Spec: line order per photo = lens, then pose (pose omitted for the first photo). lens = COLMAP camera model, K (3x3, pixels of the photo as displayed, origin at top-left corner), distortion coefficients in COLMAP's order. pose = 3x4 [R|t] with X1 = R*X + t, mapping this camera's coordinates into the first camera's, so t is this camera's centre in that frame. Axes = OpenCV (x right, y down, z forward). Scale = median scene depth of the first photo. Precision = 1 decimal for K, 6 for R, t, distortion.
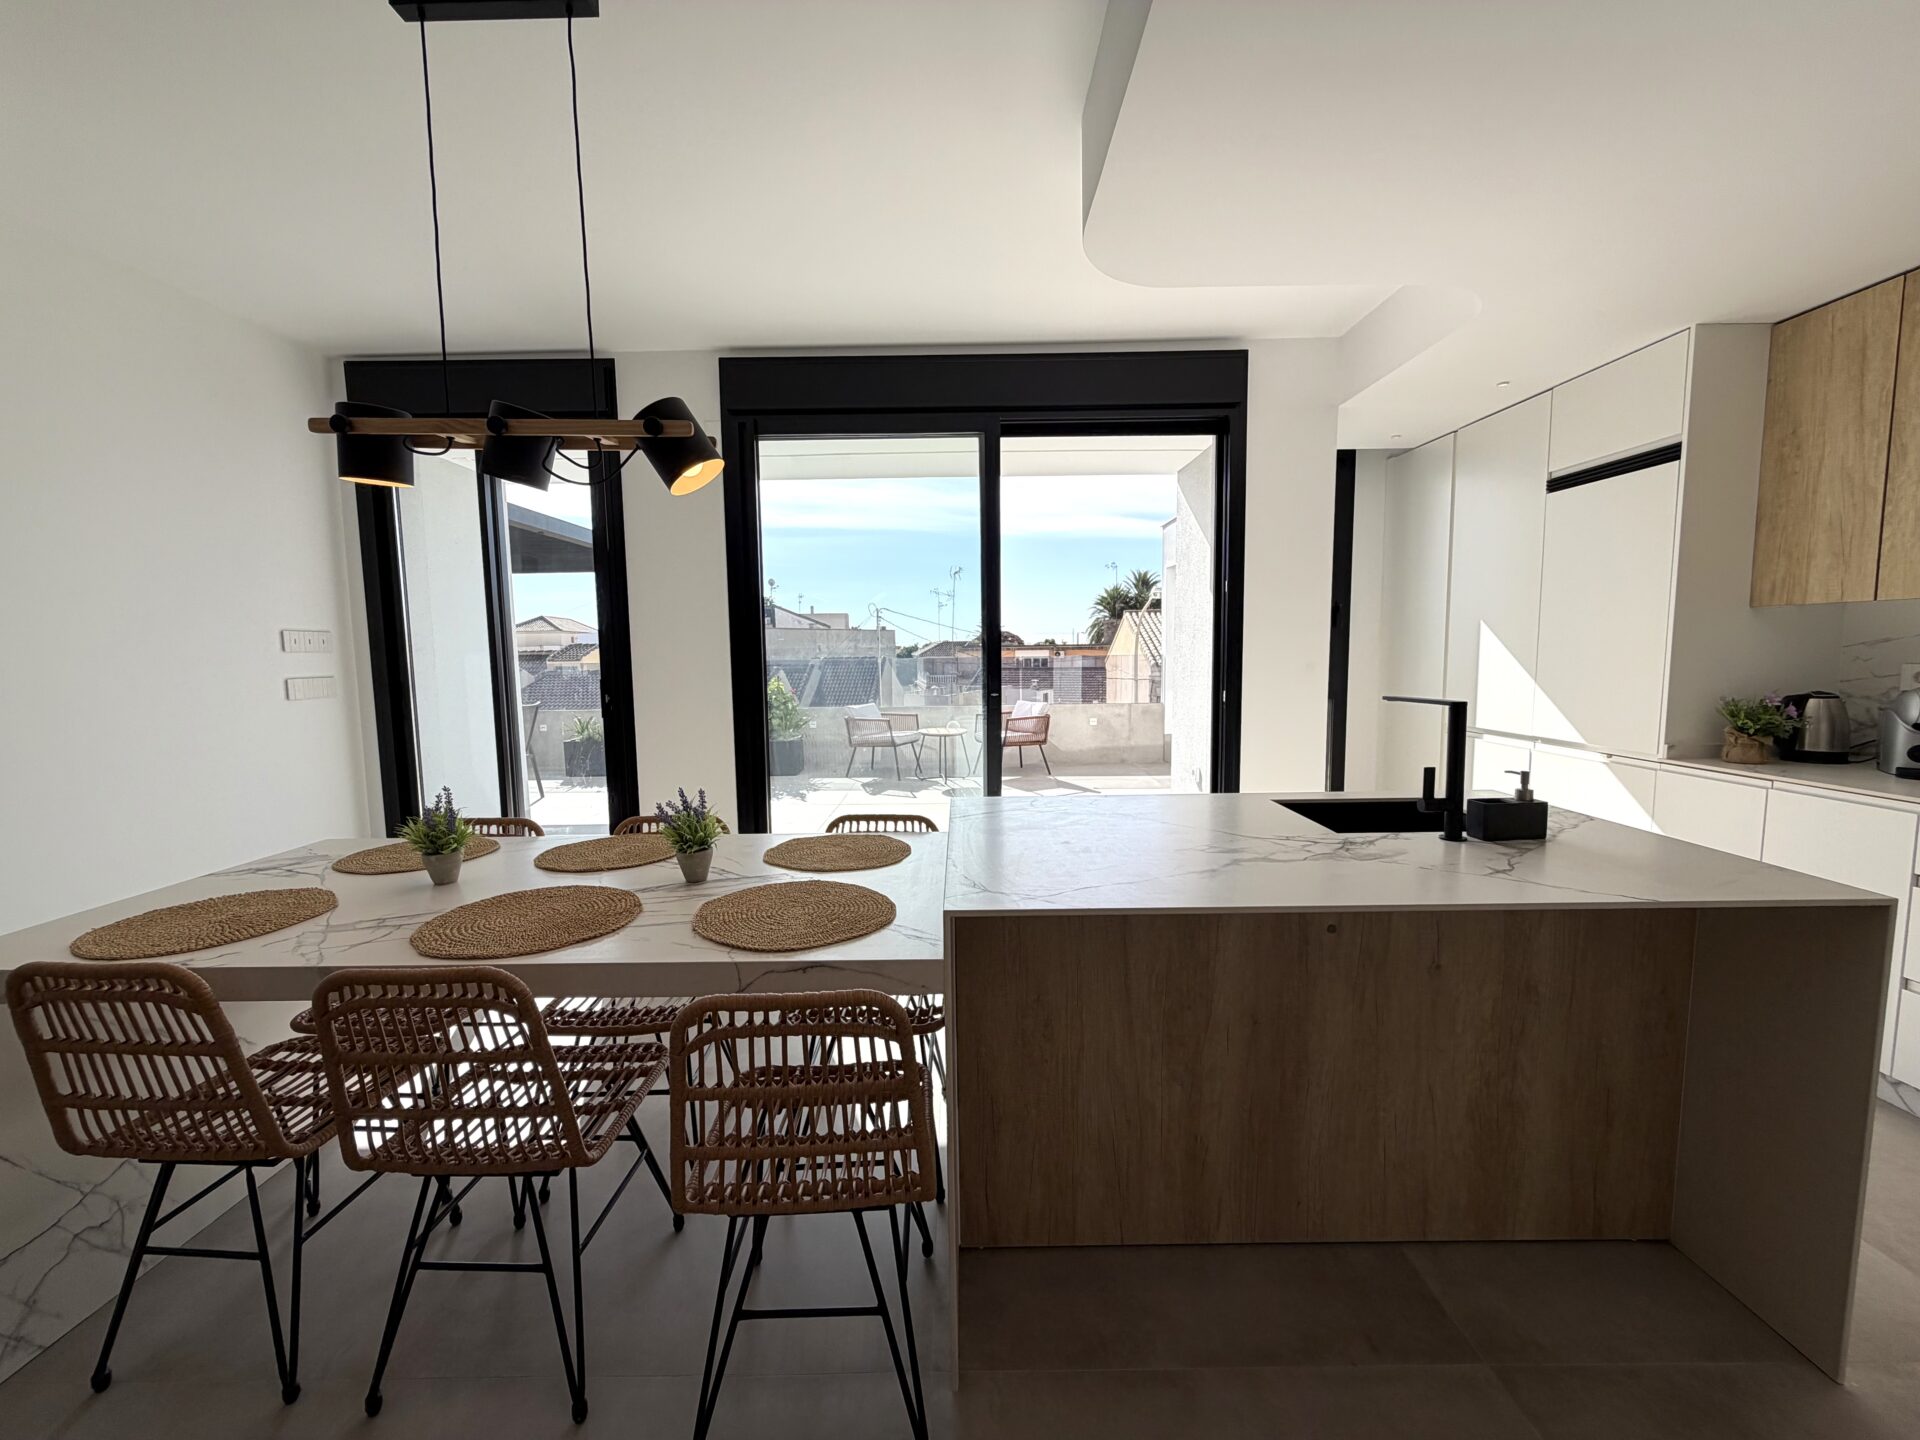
lens RADIAL K [[765.0, 0, 973.6], [0, 765.0, 725.7], [0, 0, 1]] dist [0.000895, -0.000379]
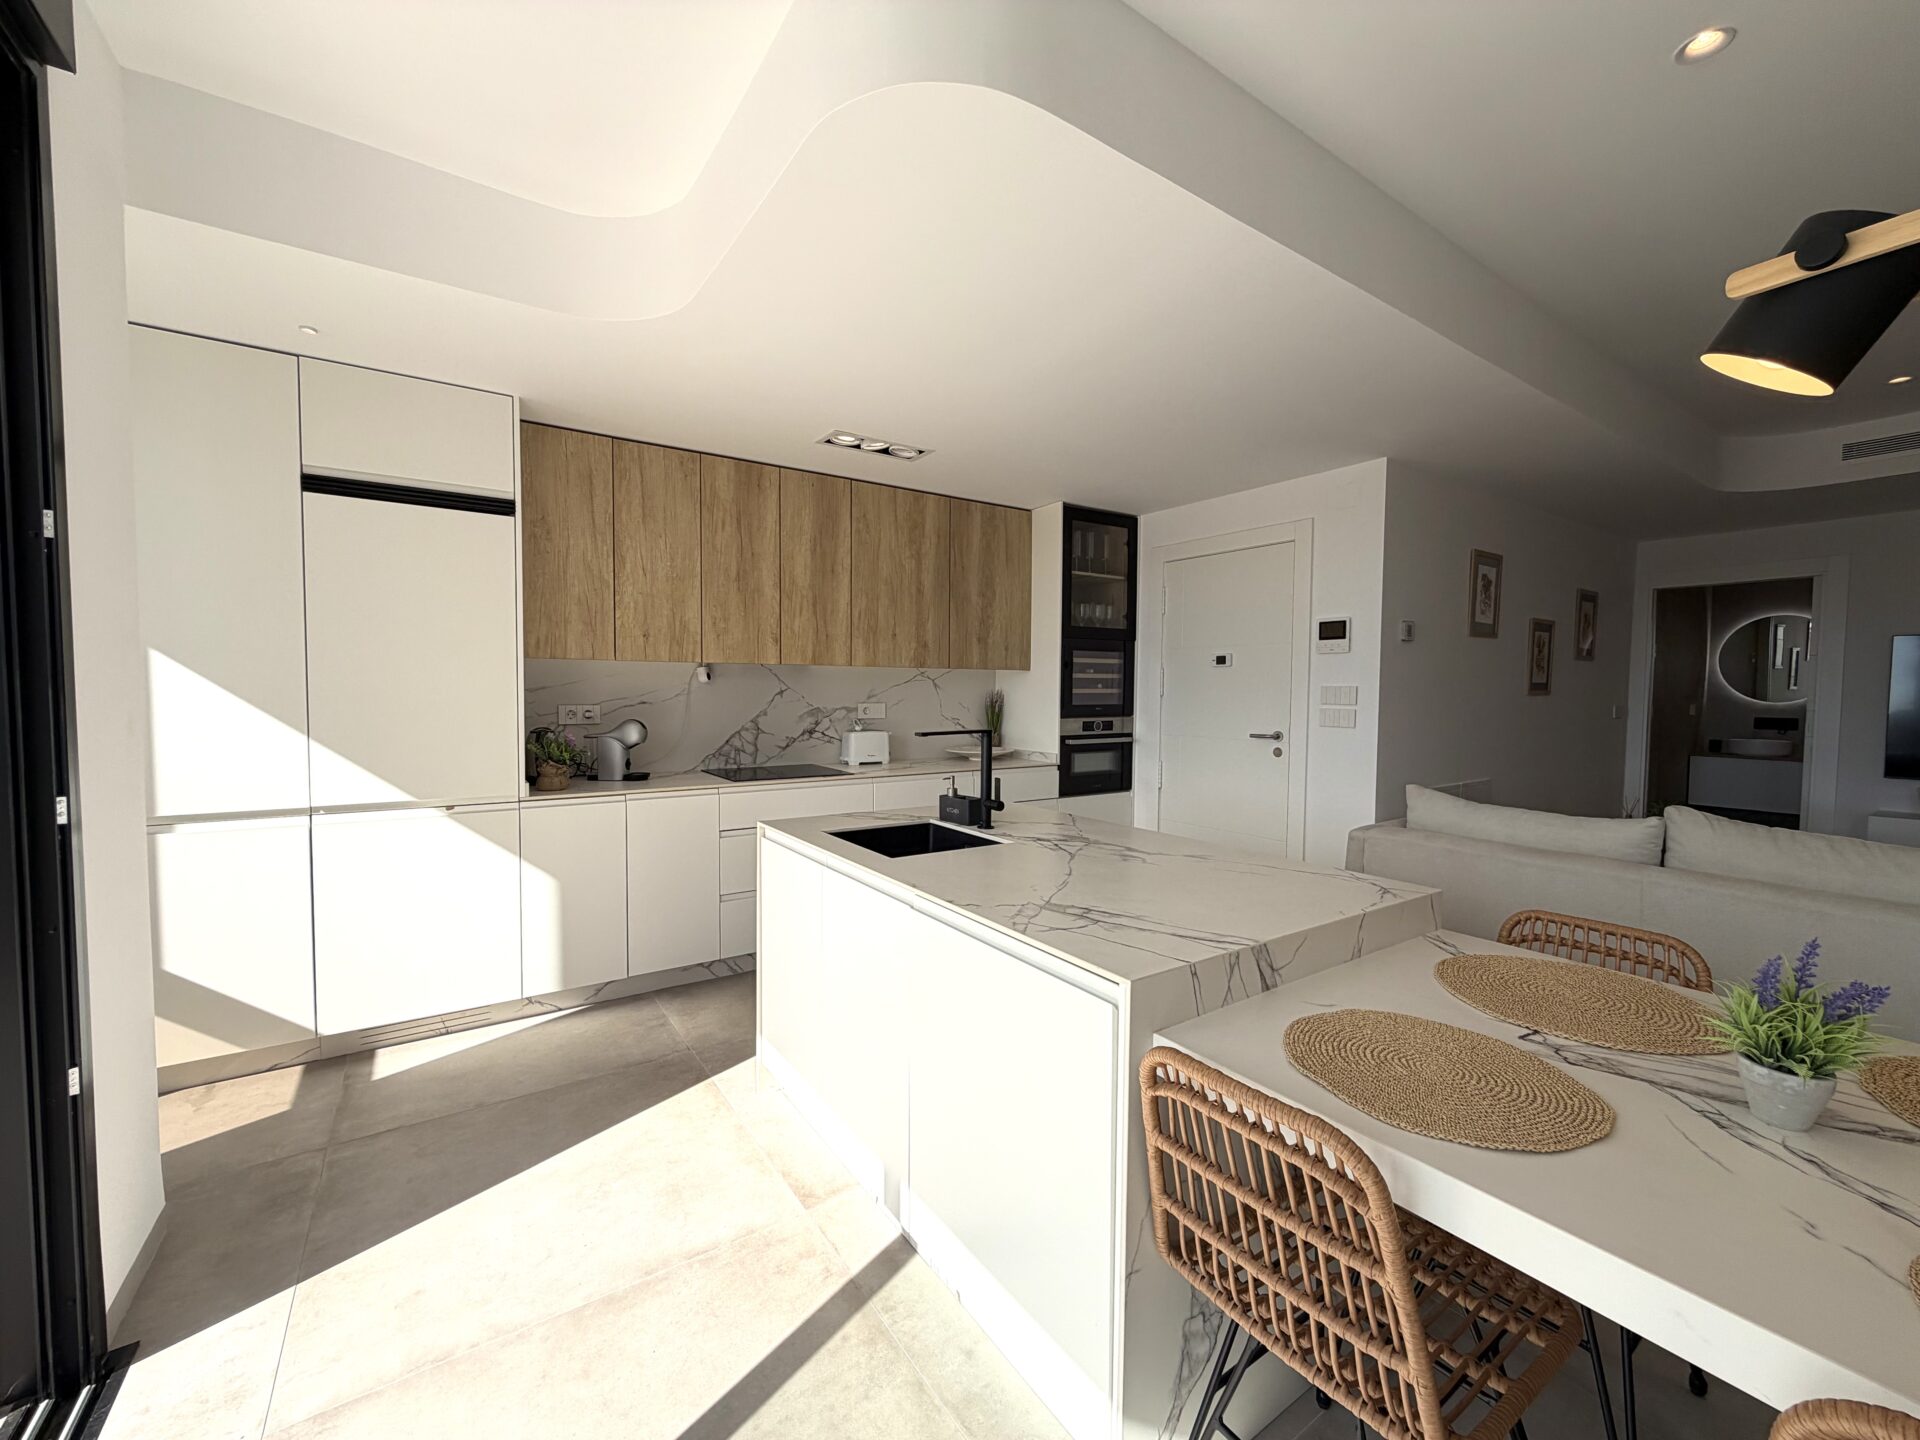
lens RADIAL K [[765.0, 0, 957.8], [0, 765.0, 721.8], [0, 0, 1]] dist [0.000895, -0.000379]
pose [[-0.566959, -0.025909, 0.823339, -0.337215], [0.080546, 0.992972, 0.086712, -0.114859], [-0.819799, 0.115478, -0.560887, 1.215534]]
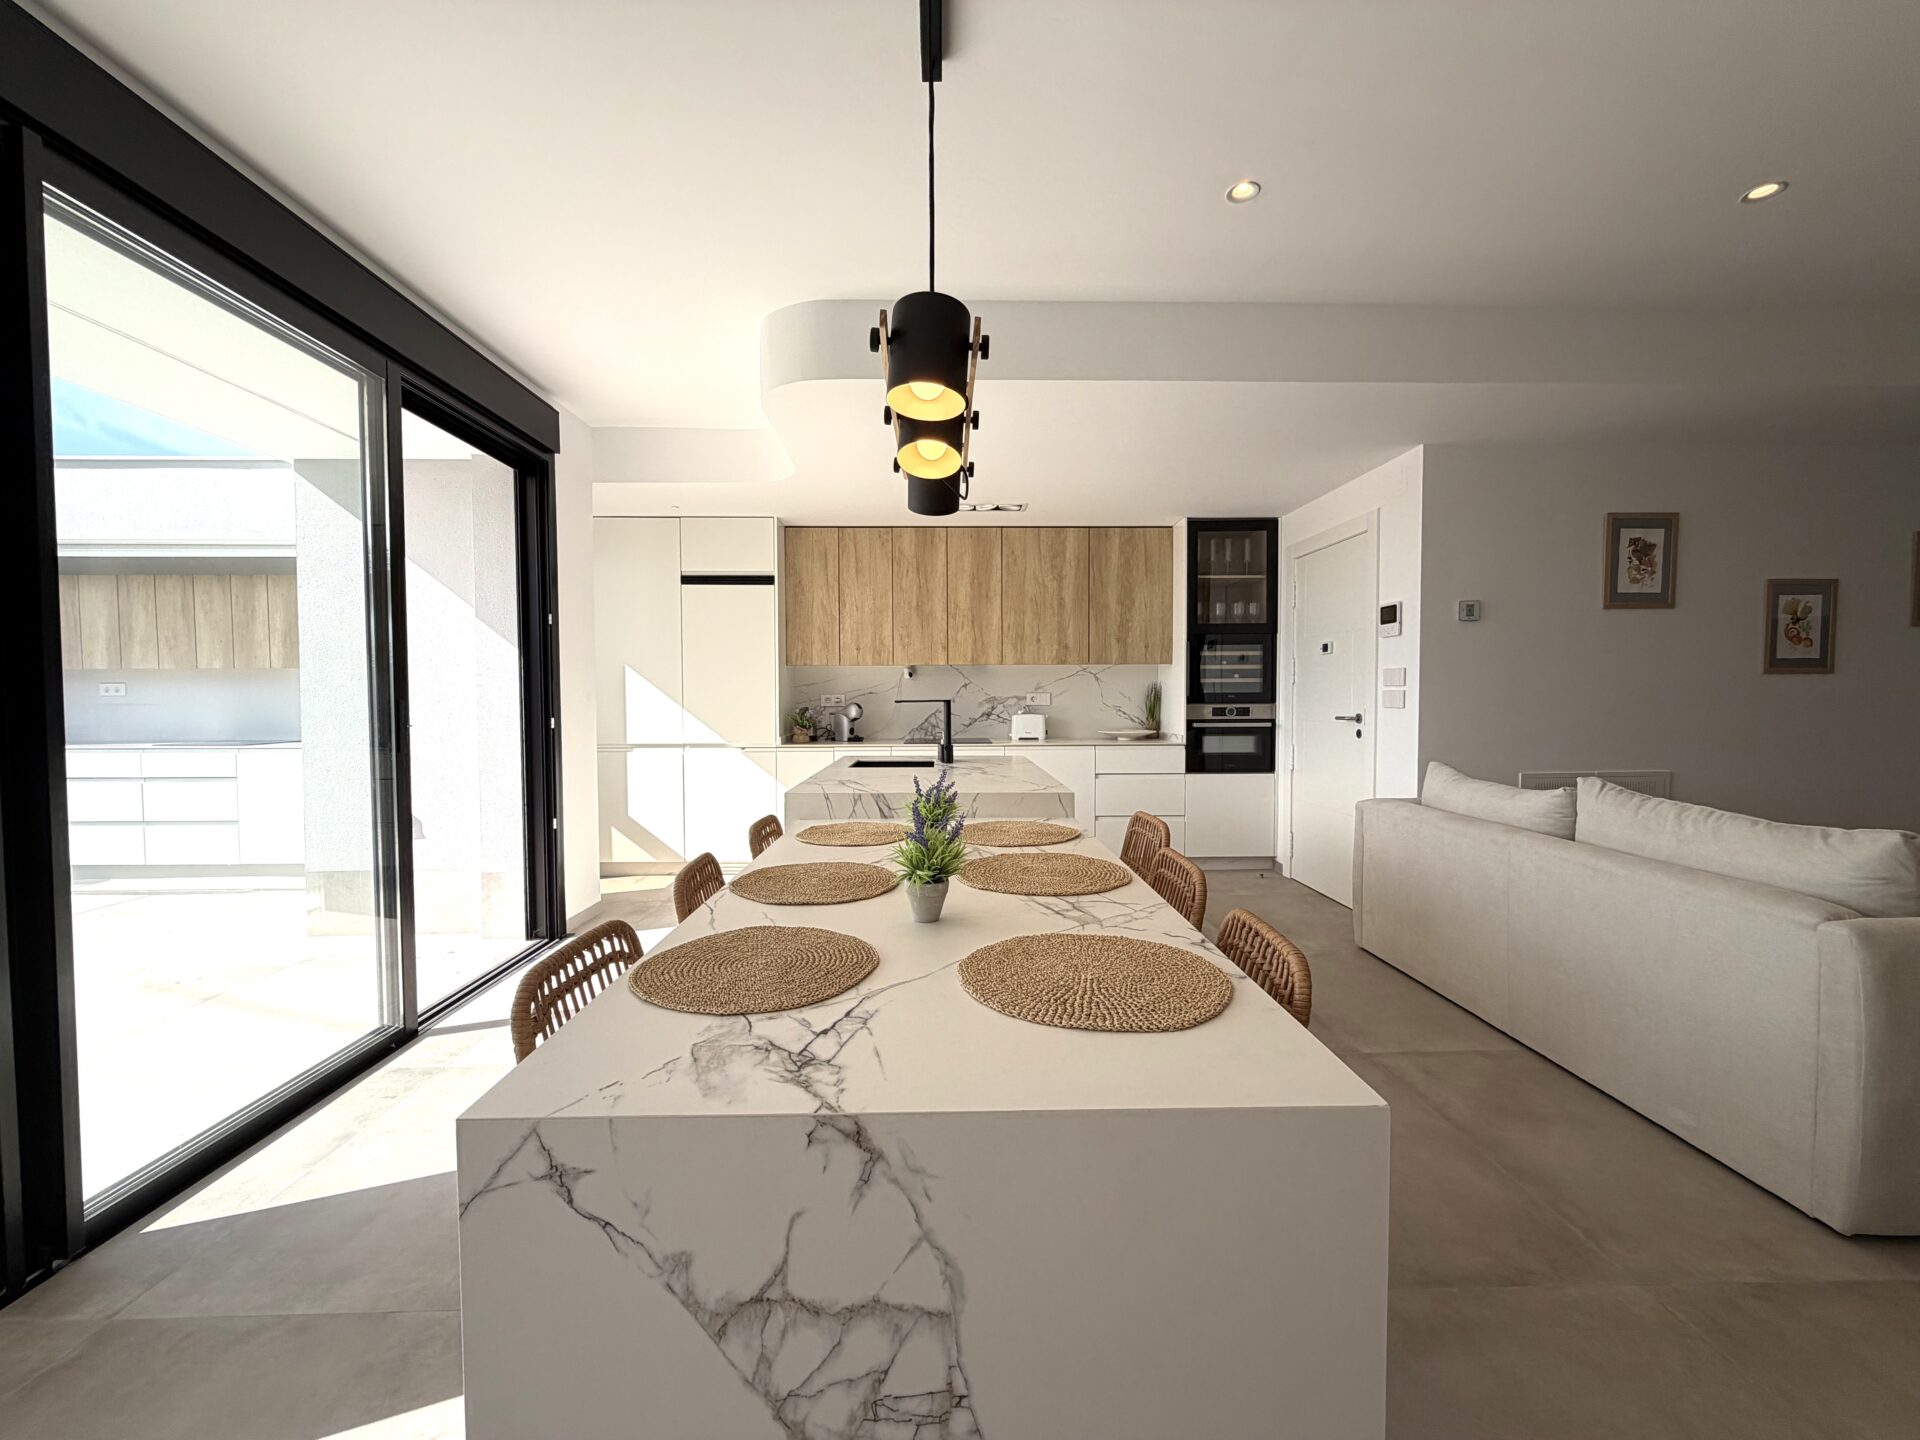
lens RADIAL K [[765.0, 0, 958.2], [0, 765.0, 723.3], [0, 0, 1]] dist [0.000895, -0.000379]
pose [[-0.029355, -0.022280, 0.999321, -1.051628], [0.101867, 0.994480, 0.025164, -0.012265], [-0.994365, 0.102537, -0.026923, 0.687735]]
